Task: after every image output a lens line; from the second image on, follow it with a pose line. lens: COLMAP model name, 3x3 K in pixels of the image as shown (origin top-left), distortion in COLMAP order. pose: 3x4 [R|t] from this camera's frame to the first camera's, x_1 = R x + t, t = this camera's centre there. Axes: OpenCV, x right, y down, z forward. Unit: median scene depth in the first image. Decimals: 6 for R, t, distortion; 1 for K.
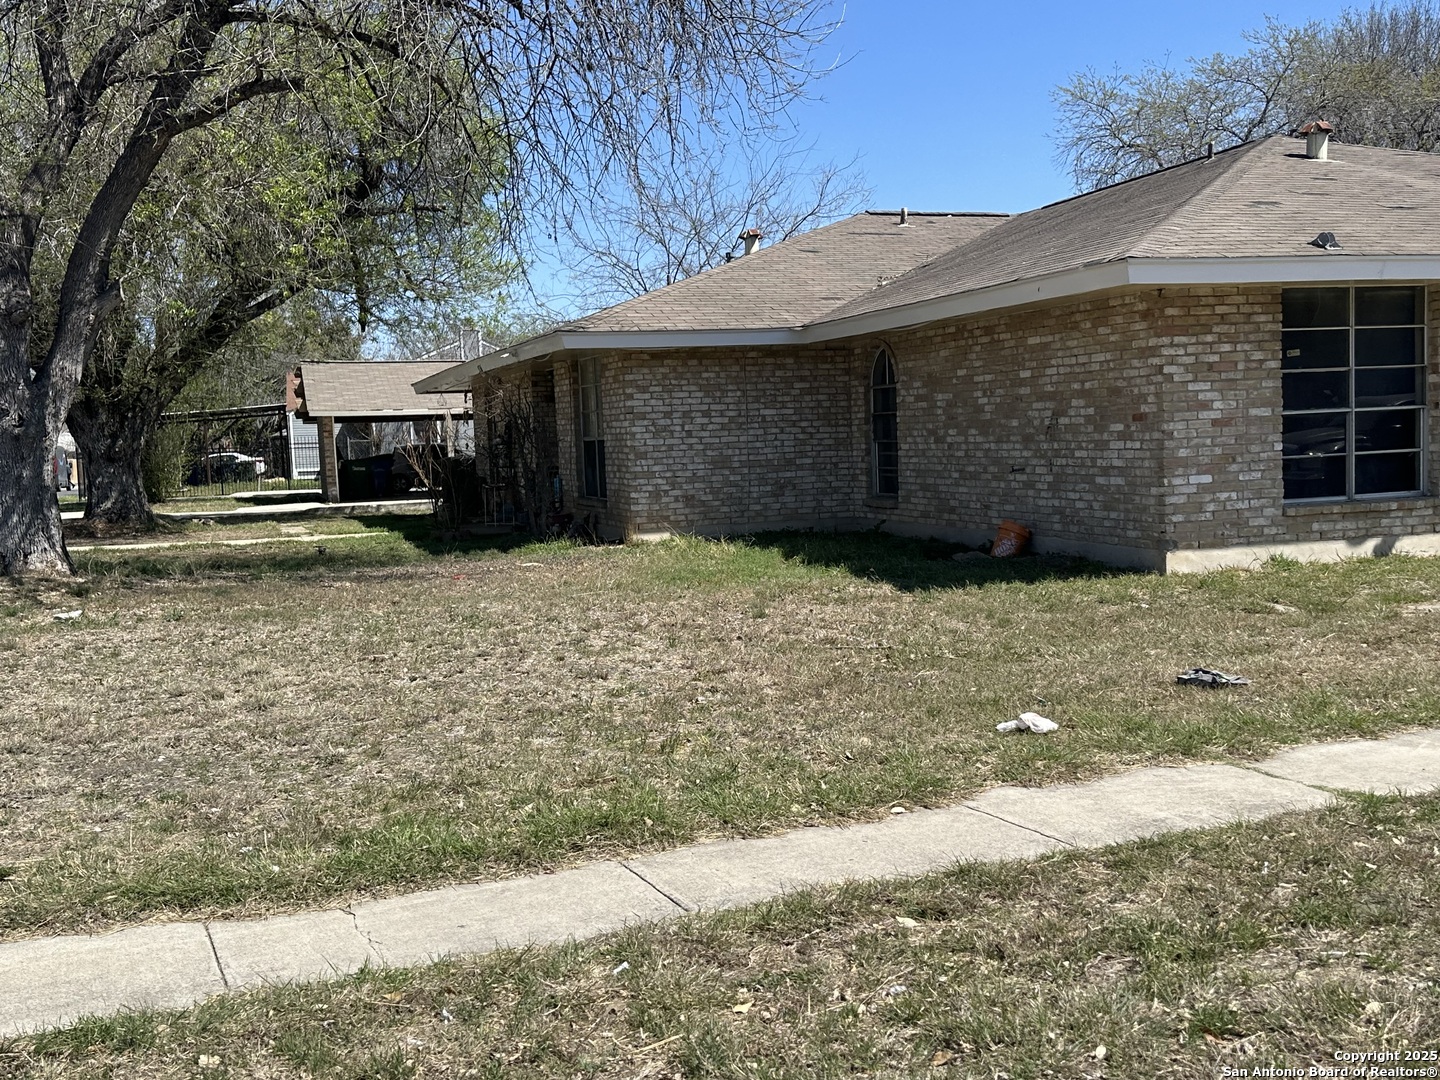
lens RADIAL K [[1495.3, 0, 730.3], [0, 1495.3, 544.5], [0, 0, 1]] dist [0.202822, -0.422433]
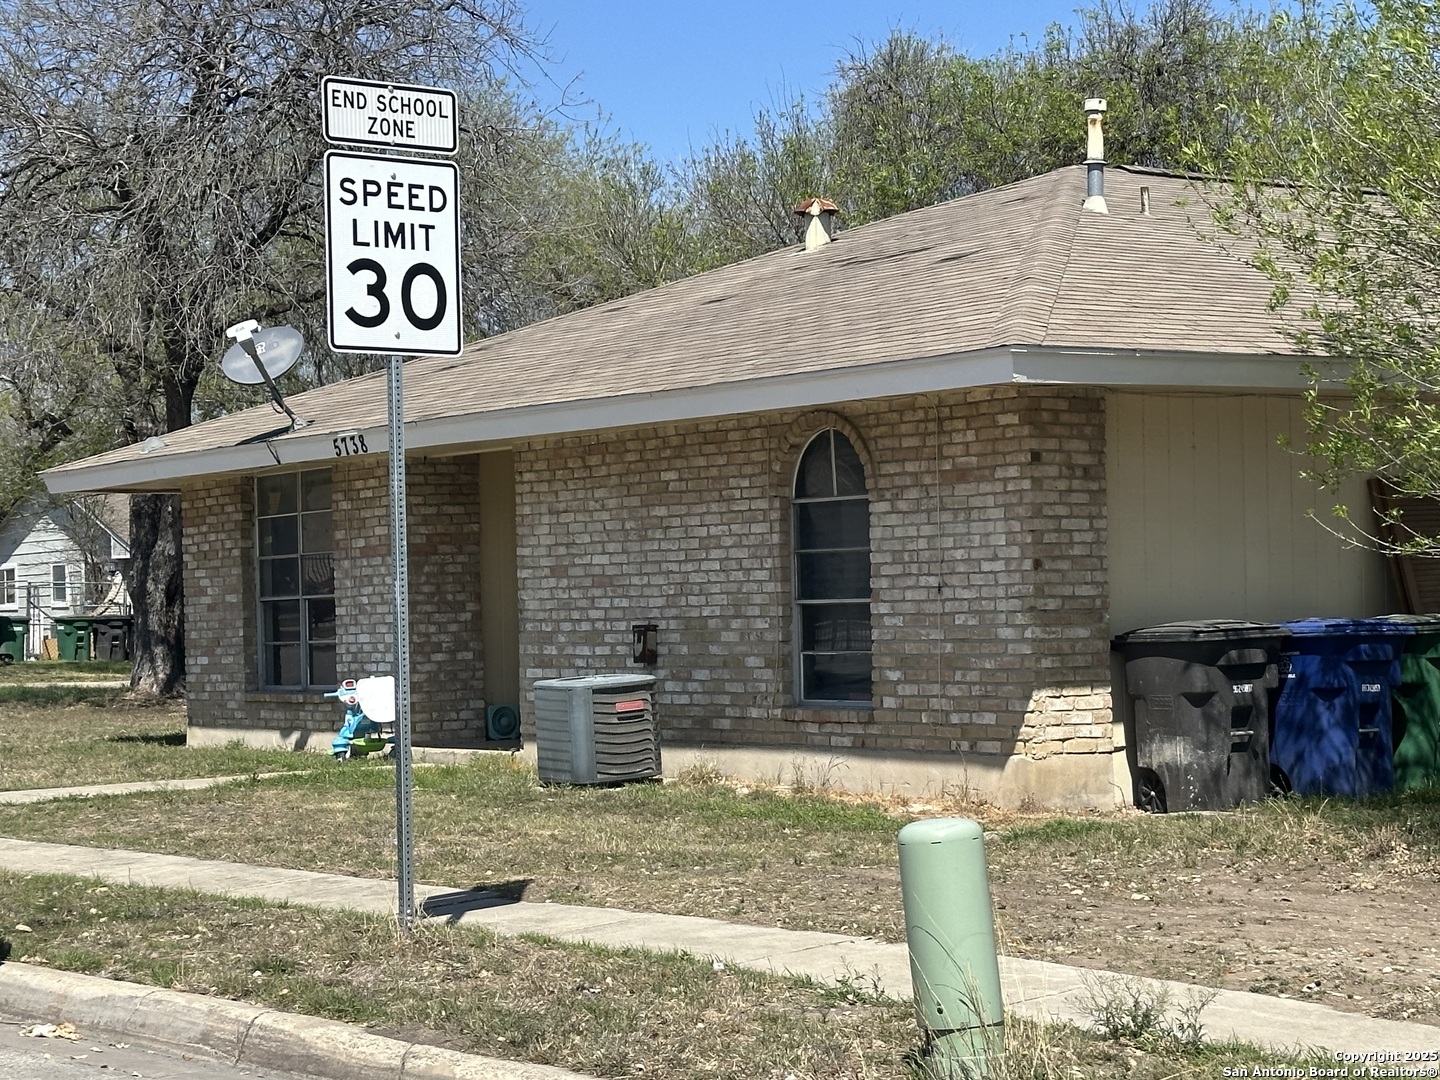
lens RADIAL K [[2932.7, 0, 720.0], [0, 2932.7, 540.0], [0, 0, 1]] dist [0.060993, 0.087792]
pose [[0.284891, 0.005659, -0.958543, 2.318807], [-0.053452, 0.998520, -0.009991, -0.122809], [0.957069, 0.054082, 0.284772, 0.739526]]
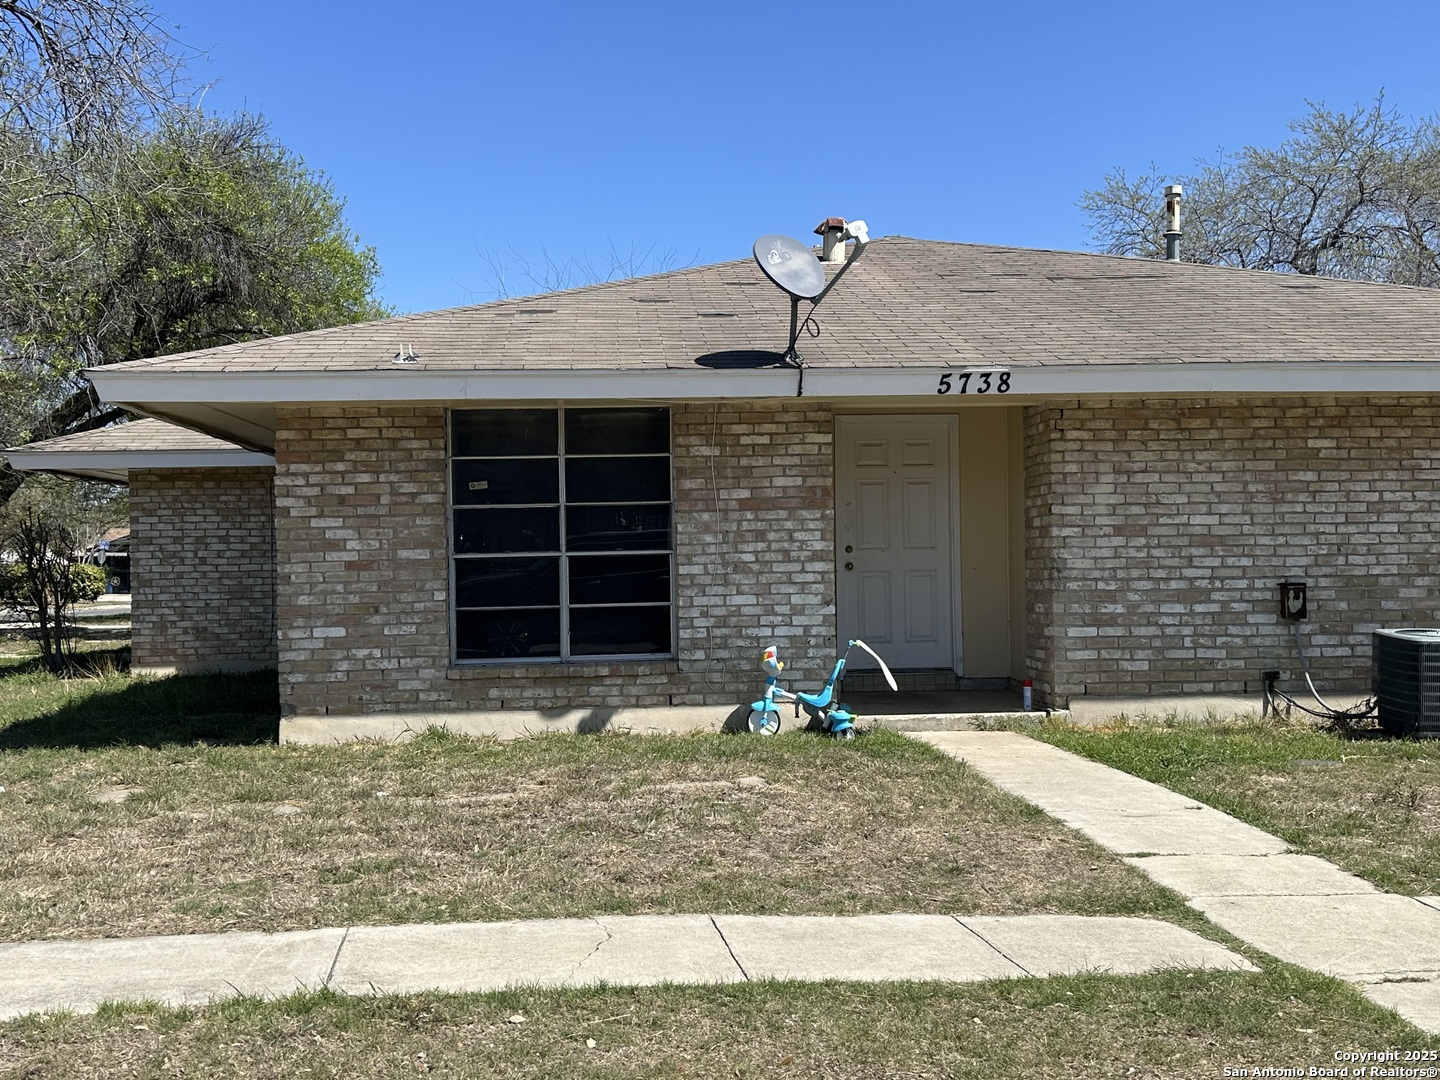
lens RADIAL K [[1495.3, 0, 730.3], [0, 1495.3, 544.5], [0, 0, 1]] dist [0.202822, -0.422433]
pose [[0.966312, 0.017945, -0.256747, 0.721997], [-0.037861, 0.996625, -0.072839, -0.037865], [0.254574, 0.080106, 0.963730, 0.238318]]
